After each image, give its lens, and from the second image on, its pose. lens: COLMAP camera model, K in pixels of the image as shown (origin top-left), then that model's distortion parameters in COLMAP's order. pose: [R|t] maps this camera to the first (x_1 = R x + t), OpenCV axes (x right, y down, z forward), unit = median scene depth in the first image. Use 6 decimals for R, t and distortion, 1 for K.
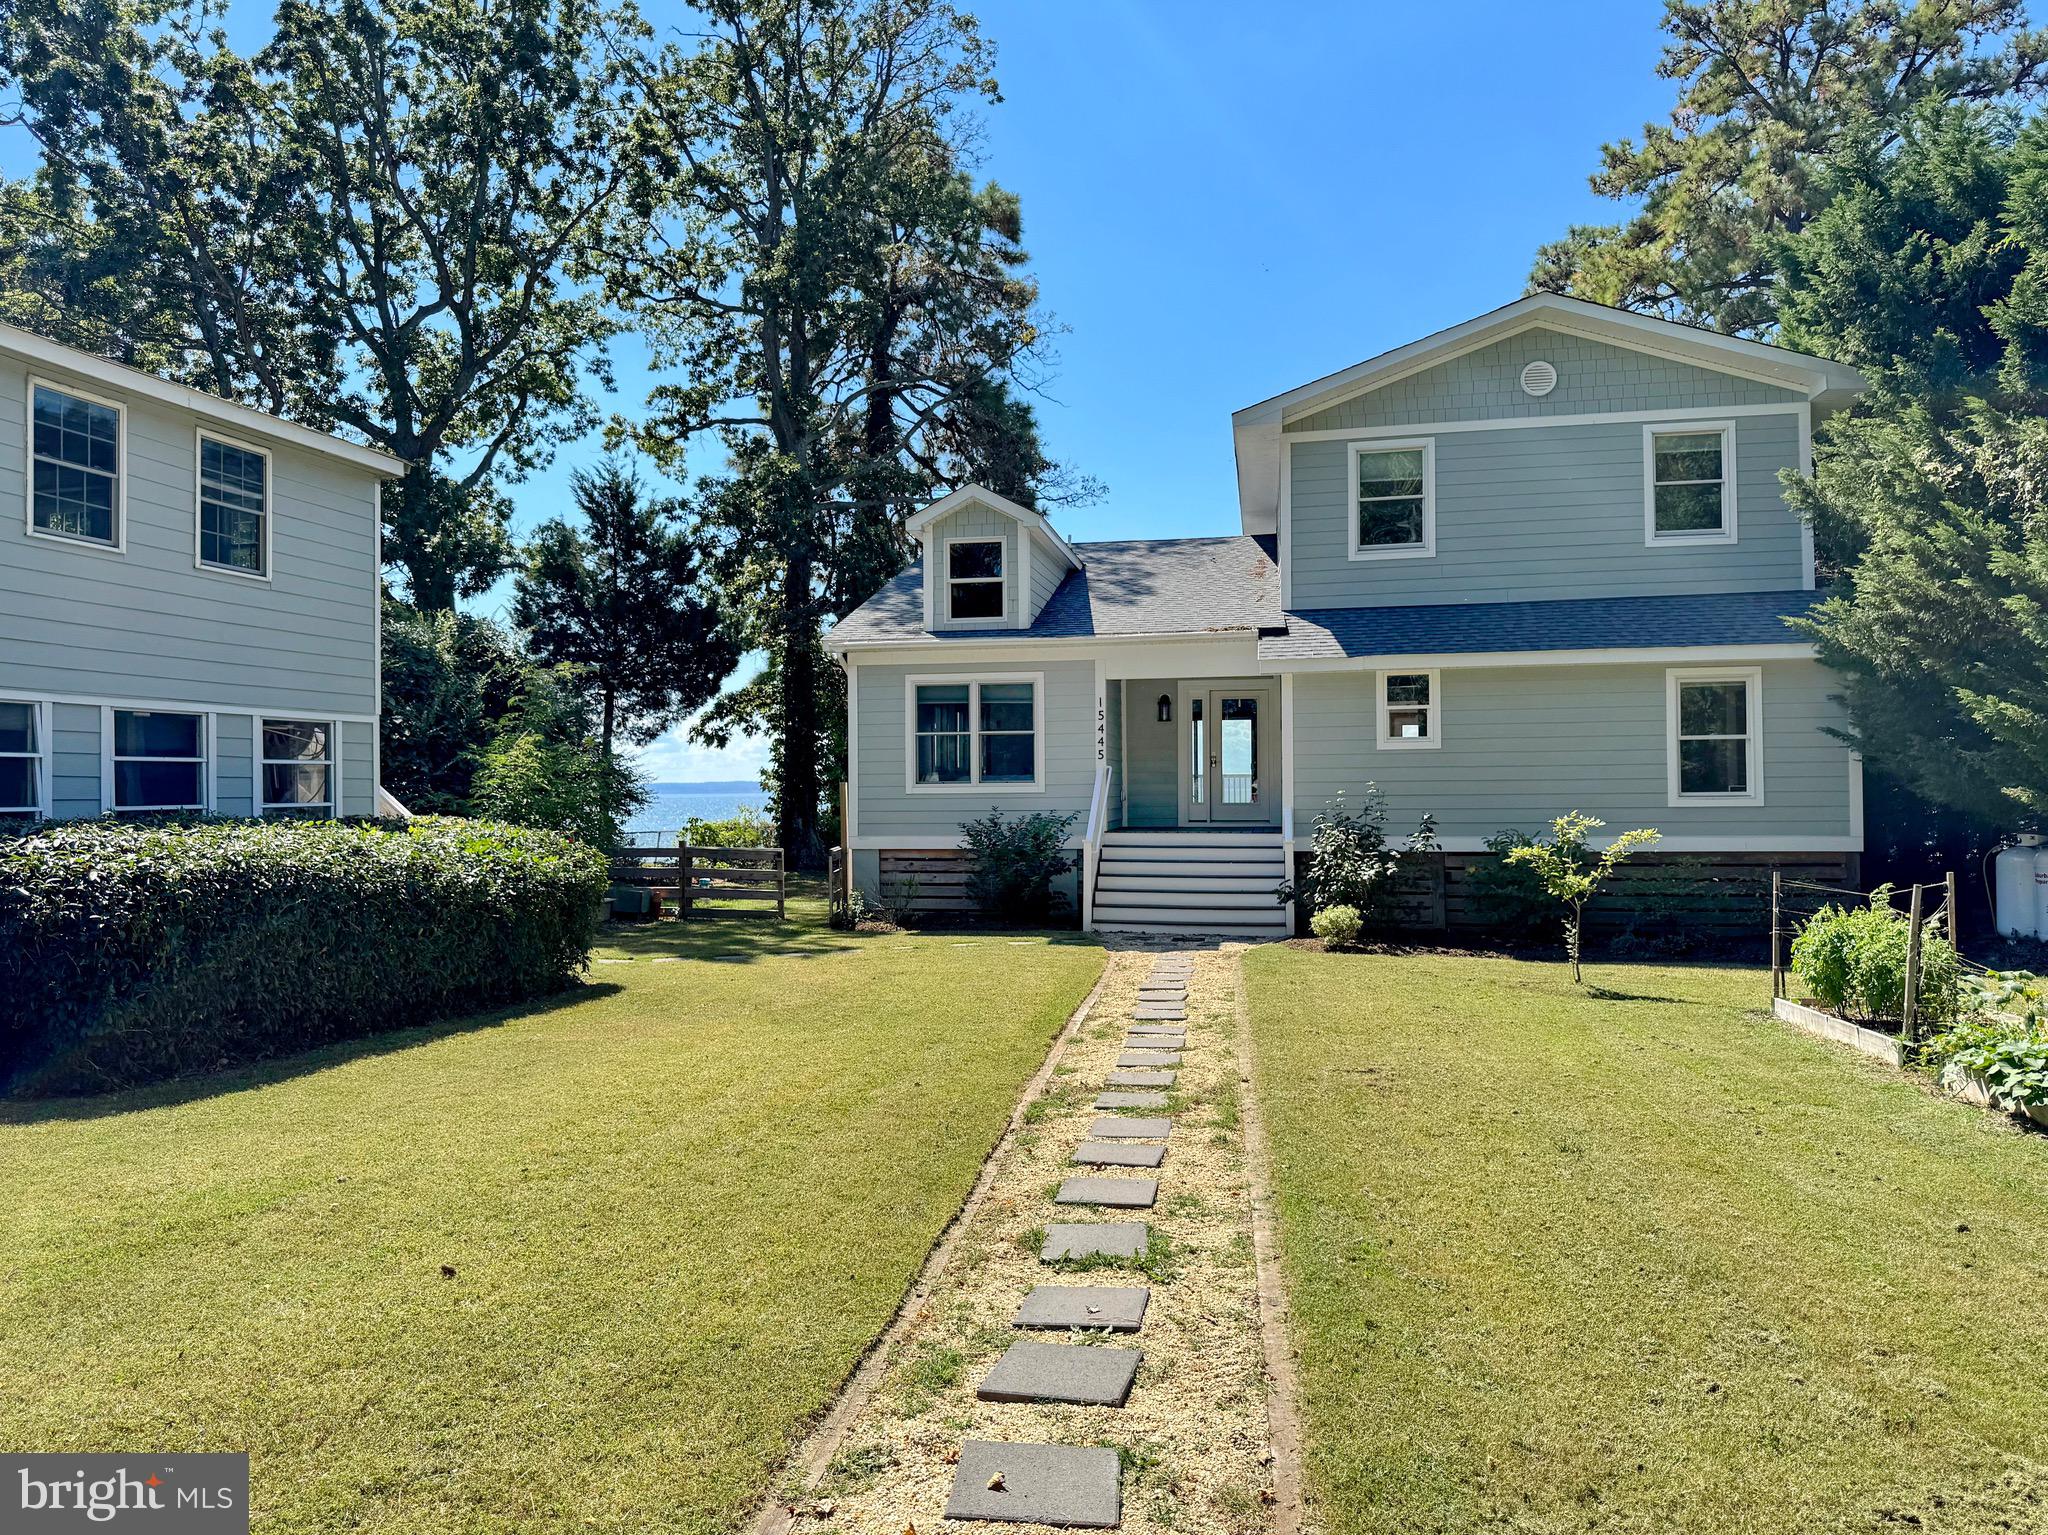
lens RADIAL K [[1630.8, 0, 1024.0], [0, 1630.8, 767.5], [0, 0, 1]] dist [-0.003265, -0.004464]
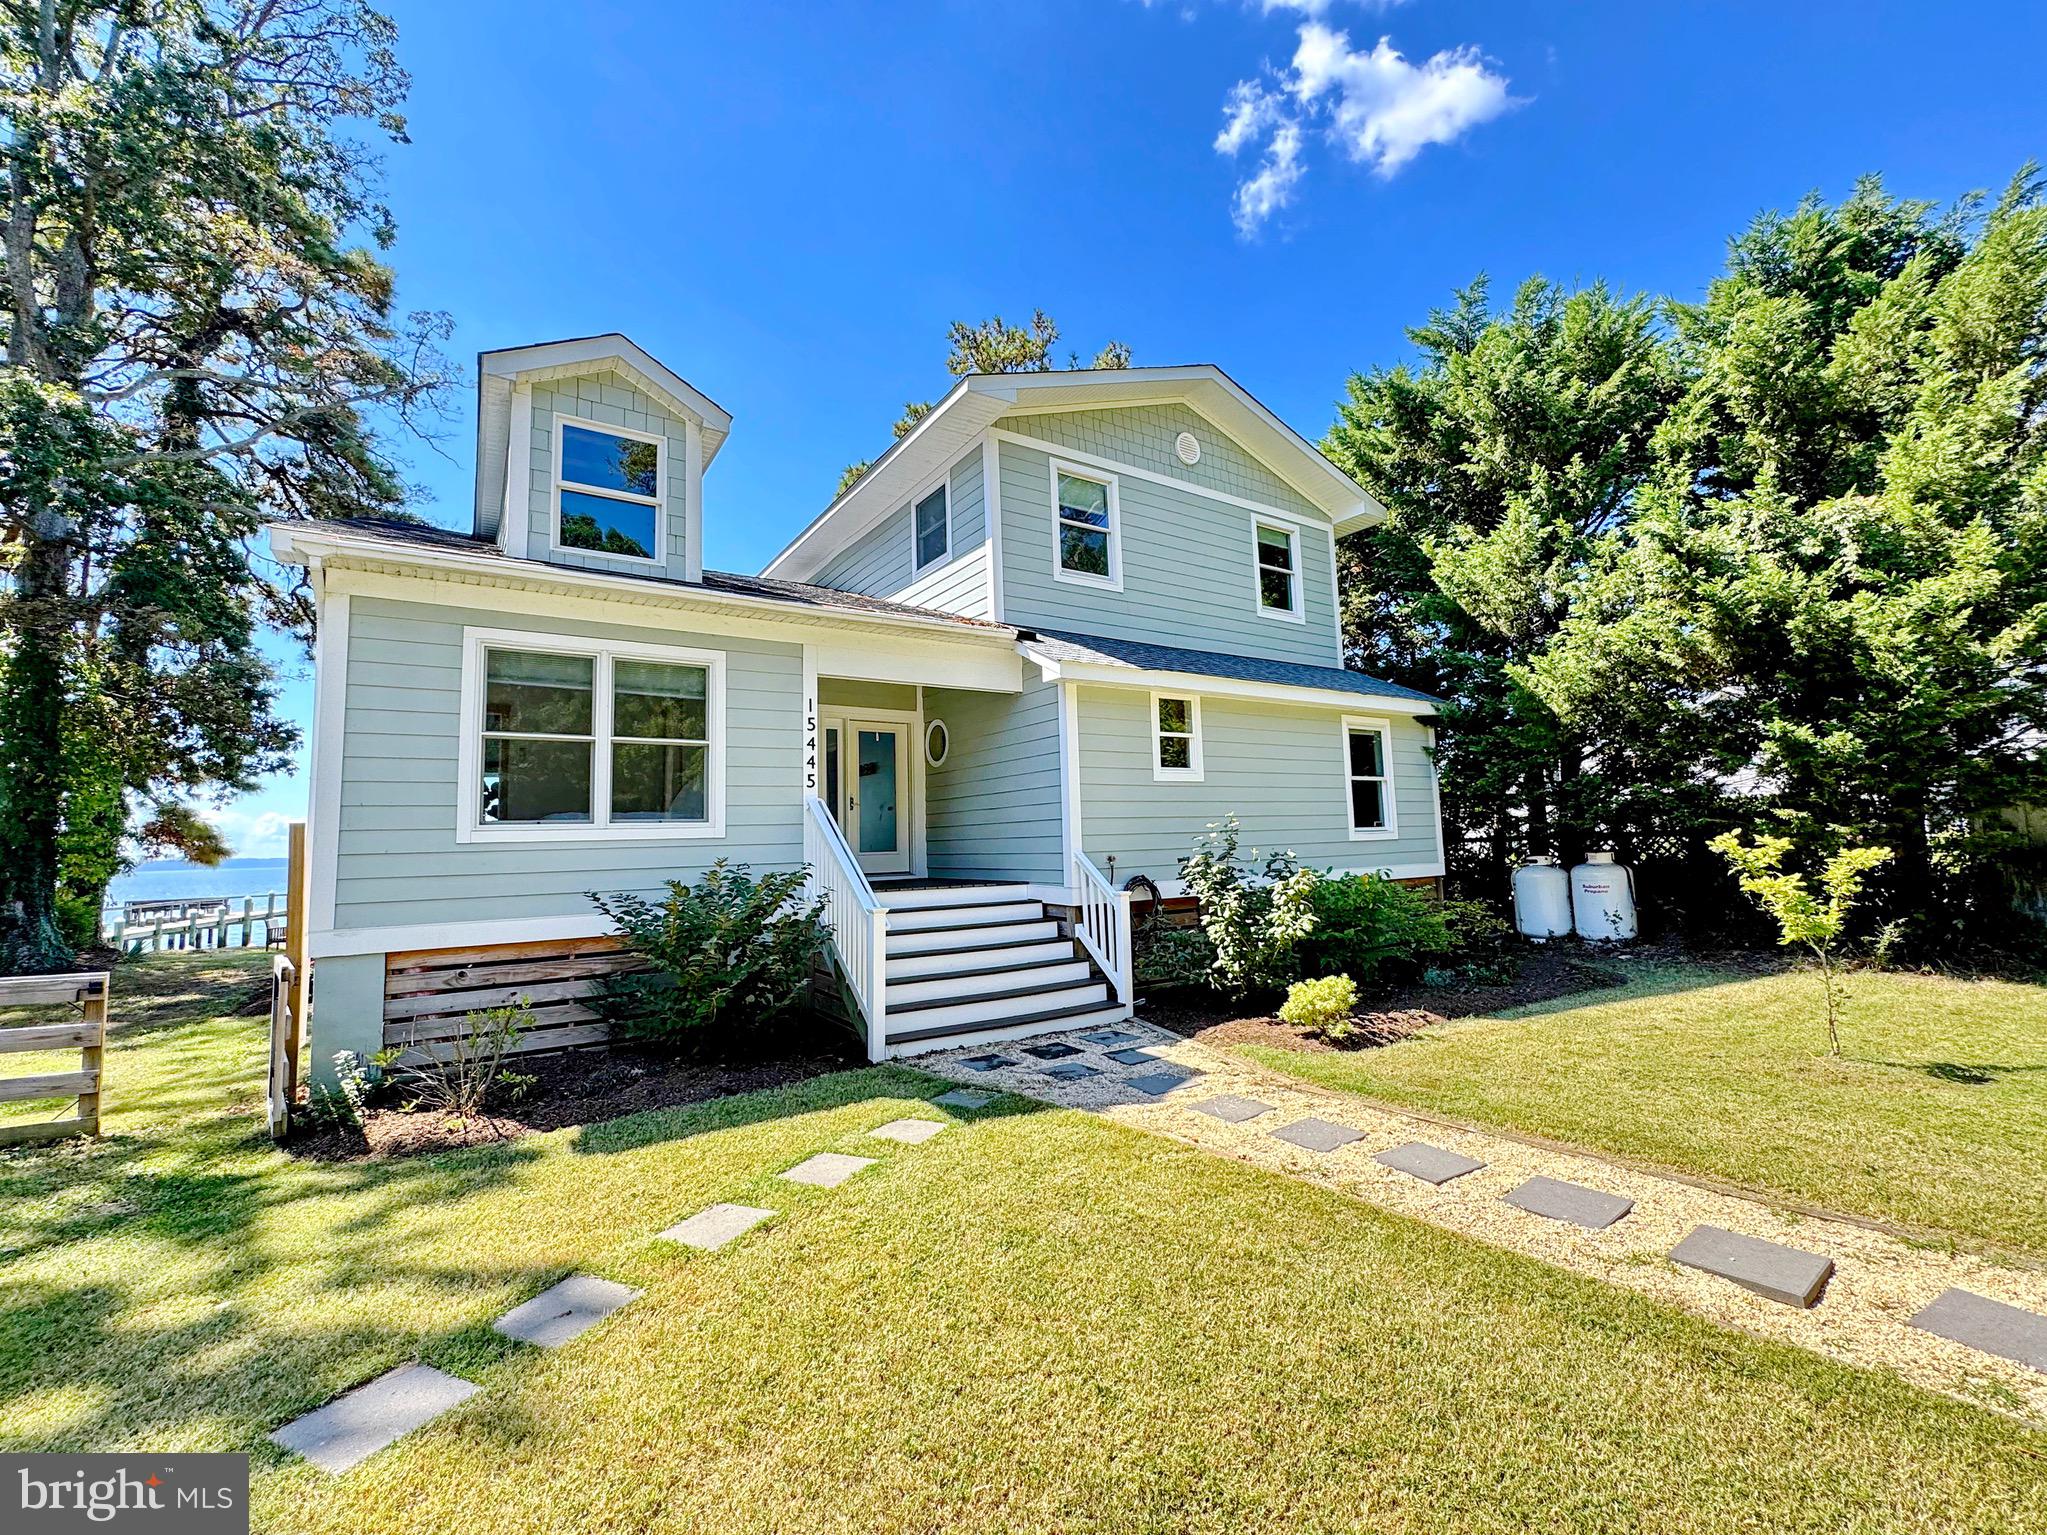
lens RADIAL K [[807.0, 0, 960.0], [0, 807.0, 761.9], [0, 0, 1]] dist [-0.001711, 0.000249]
pose [[0.708118, 0.062013, 0.703366, -0.146414], [0.015602, 0.994519, -0.103390, 0.020078], [-0.705922, 0.084186, 0.703269, 0.707560]]
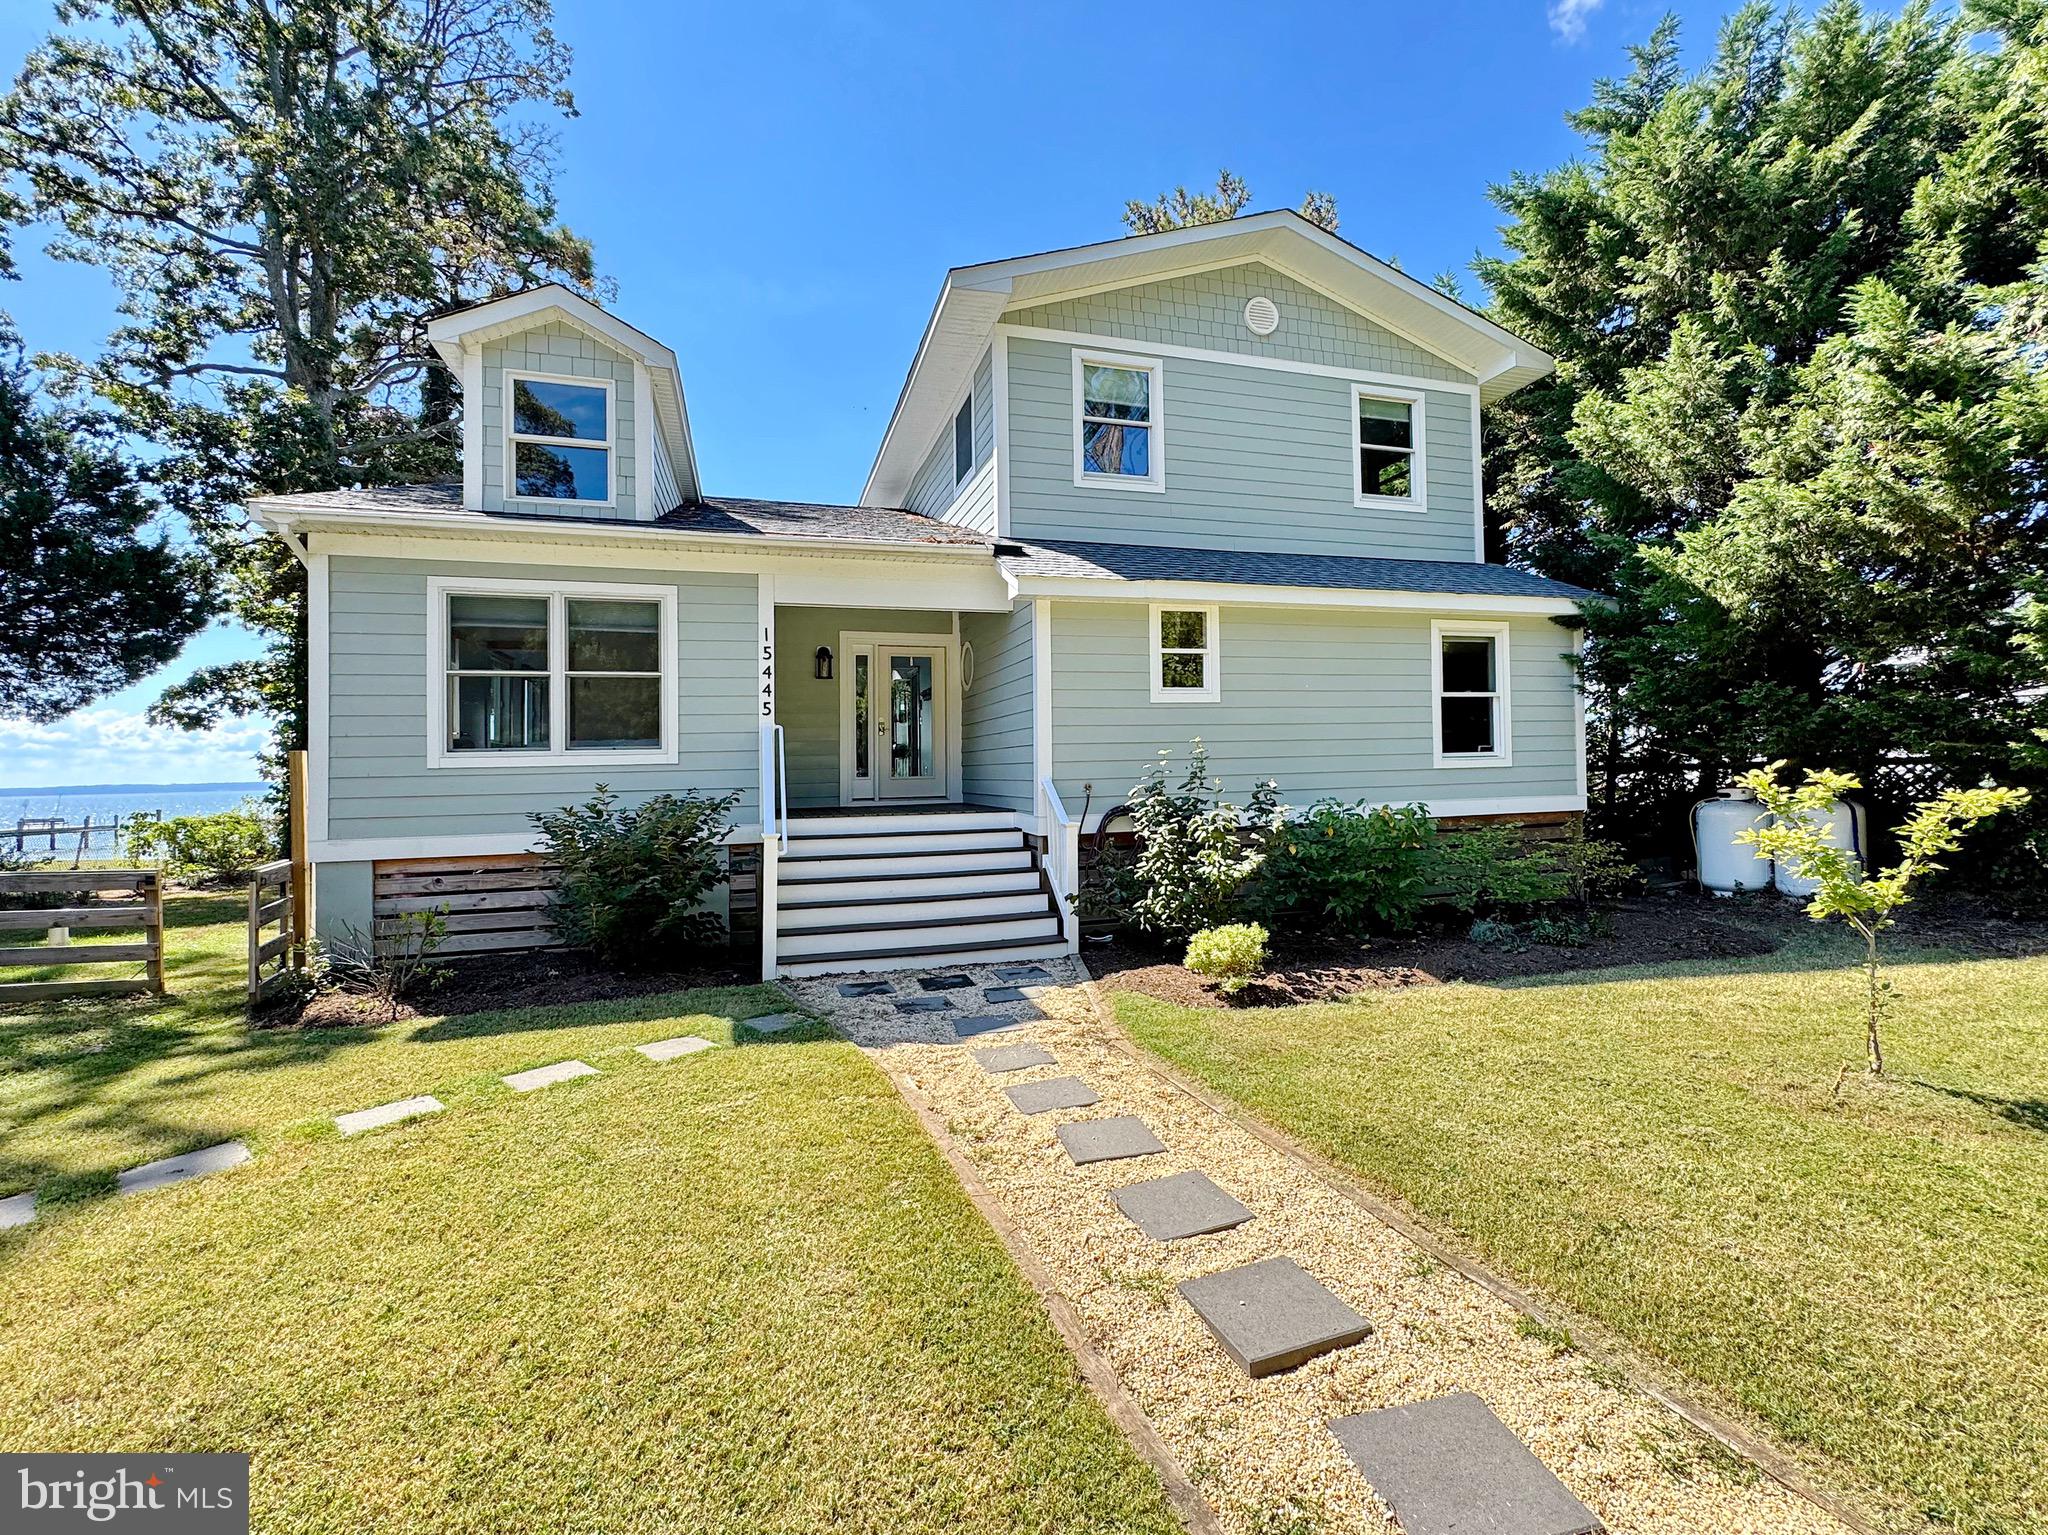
lens RADIAL K [[810.7, 0, 1035.8], [0, 810.7, 749.1], [0, 0, 1]] dist [0.004947, 0.000356]
pose [[0.867785, 0.003080, 0.496930, -0.026058], [0.009600, 0.999690, -0.022959, 0.018575], [-0.496847, 0.024694, 0.867487, 0.630220]]
